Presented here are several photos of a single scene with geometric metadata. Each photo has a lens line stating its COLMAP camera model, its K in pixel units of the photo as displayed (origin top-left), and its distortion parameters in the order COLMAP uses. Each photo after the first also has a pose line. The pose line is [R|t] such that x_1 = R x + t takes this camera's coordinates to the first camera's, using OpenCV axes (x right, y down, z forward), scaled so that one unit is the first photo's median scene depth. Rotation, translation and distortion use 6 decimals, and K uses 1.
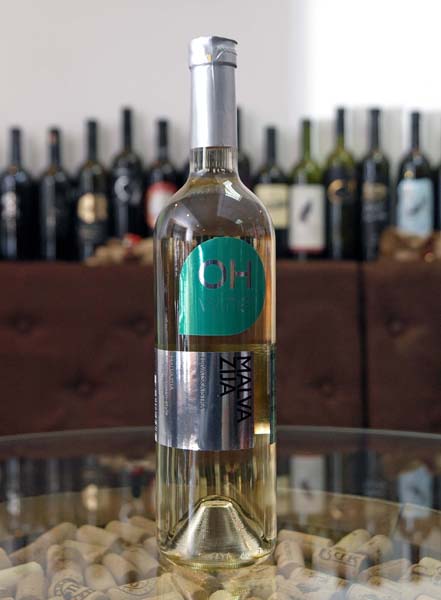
lens RADIAL K [[1022.7, 0, 218.1], [0, 1022.7, 294.6], [0, 0, 1]] dist [0.075886, 0.000000]
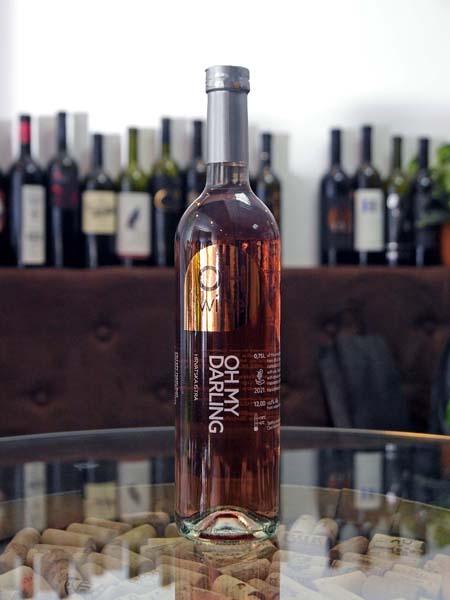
lens RADIAL K [[1032.2, 0, 226.8], [0, 1032.2, 304.2], [0, 0, 1]] dist [0.004184, 0.000000]
pose [[0.956326, 0.000358, 0.292301, -0.125184], [-0.001519, 0.999992, 0.003746, -0.000010], [-0.292298, -0.004026, 0.956319, -0.007254]]
